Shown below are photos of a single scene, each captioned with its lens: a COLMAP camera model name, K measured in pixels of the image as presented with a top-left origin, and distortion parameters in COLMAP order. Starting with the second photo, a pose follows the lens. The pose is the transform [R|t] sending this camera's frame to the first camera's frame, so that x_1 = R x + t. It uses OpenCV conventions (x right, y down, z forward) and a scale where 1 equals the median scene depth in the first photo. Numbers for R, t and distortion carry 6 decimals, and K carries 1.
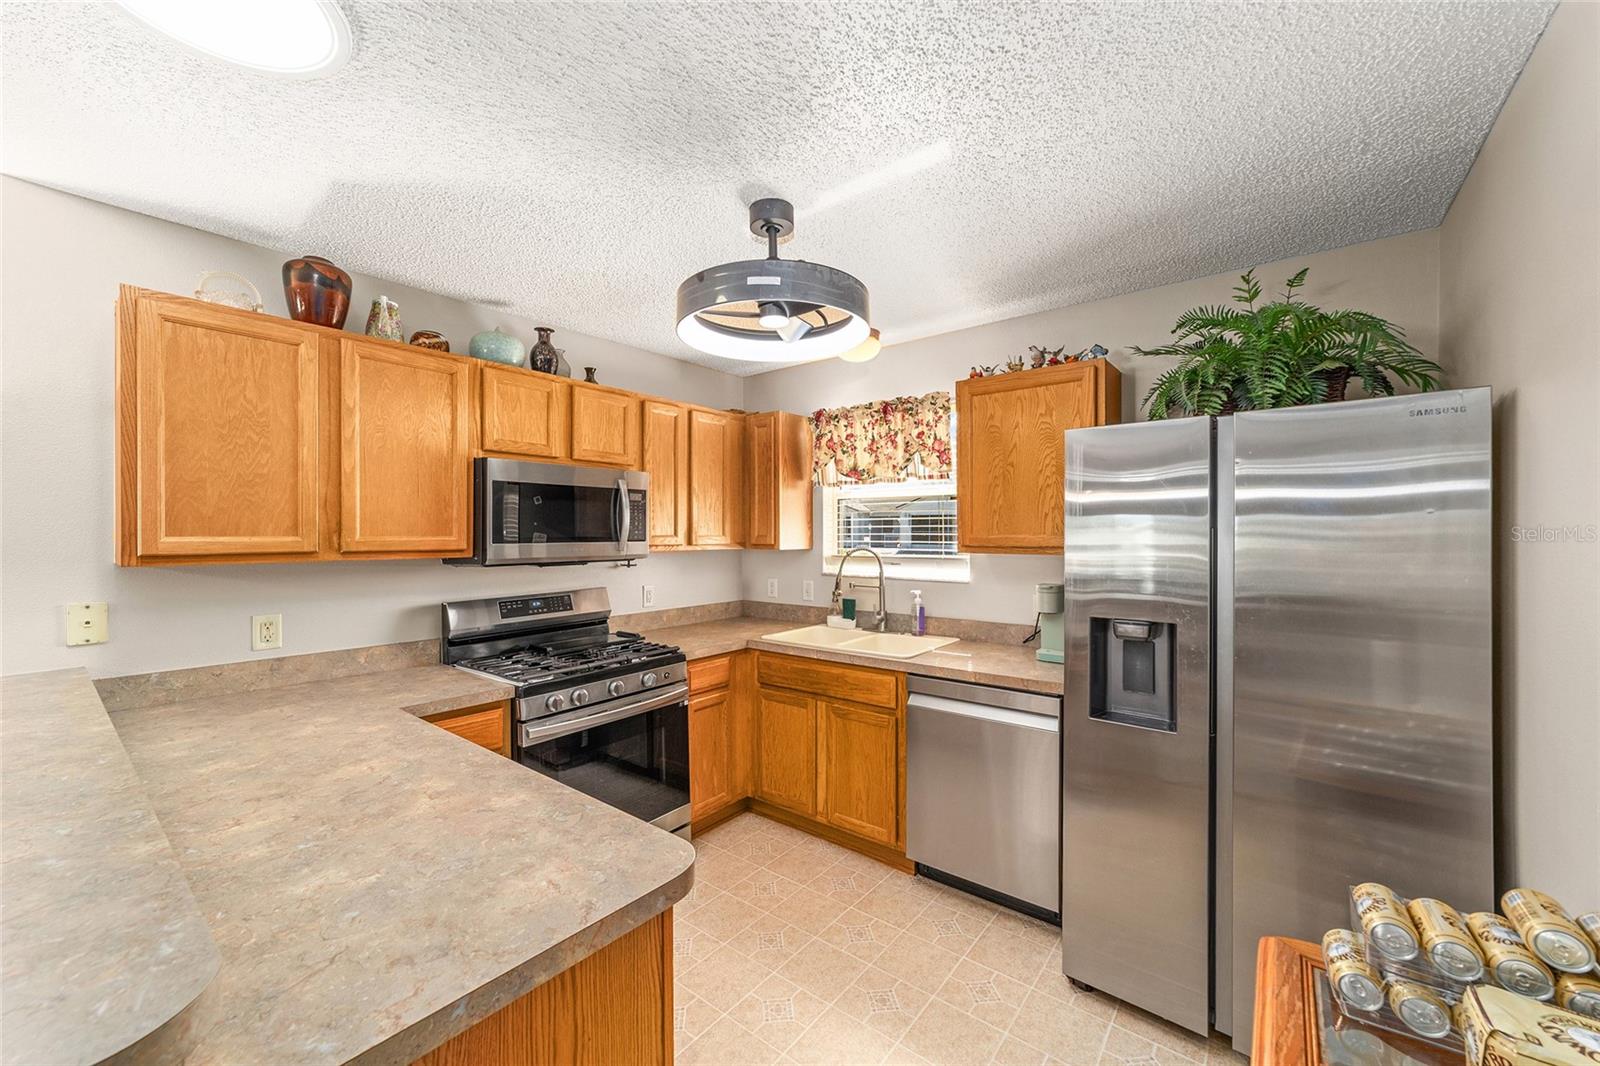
lens RADIAL K [[616.4, 0, 796.0], [0, 616.4, 539.3], [0, 0, 1]] dist [-0.017544, 0.008603]
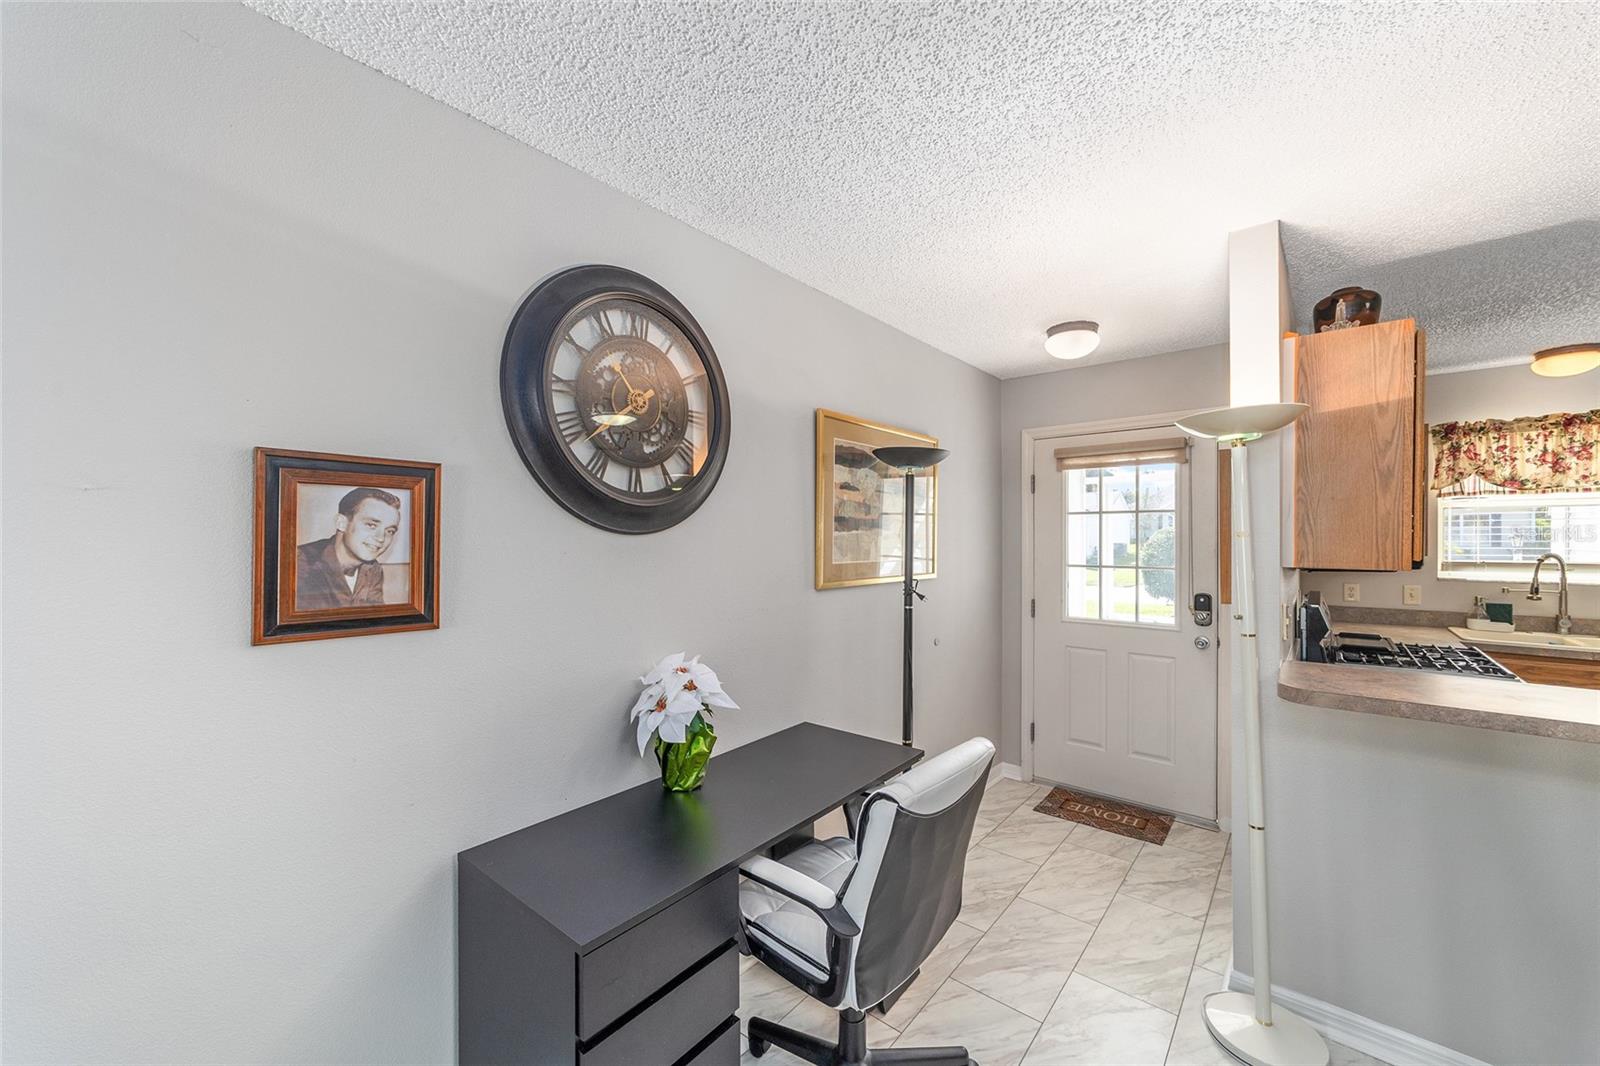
lens RADIAL K [[613.5, 0, 793.3], [0, 613.5, 534.3], [0, 0, 1]] dist [-0.017294, 0.008804]
pose [[0.999320, 0.001163, -0.036841, -1.346916], [-0.001801, 0.999849, -0.017296, -0.000360], [0.036815, 0.017350, 0.999171, -0.093602]]
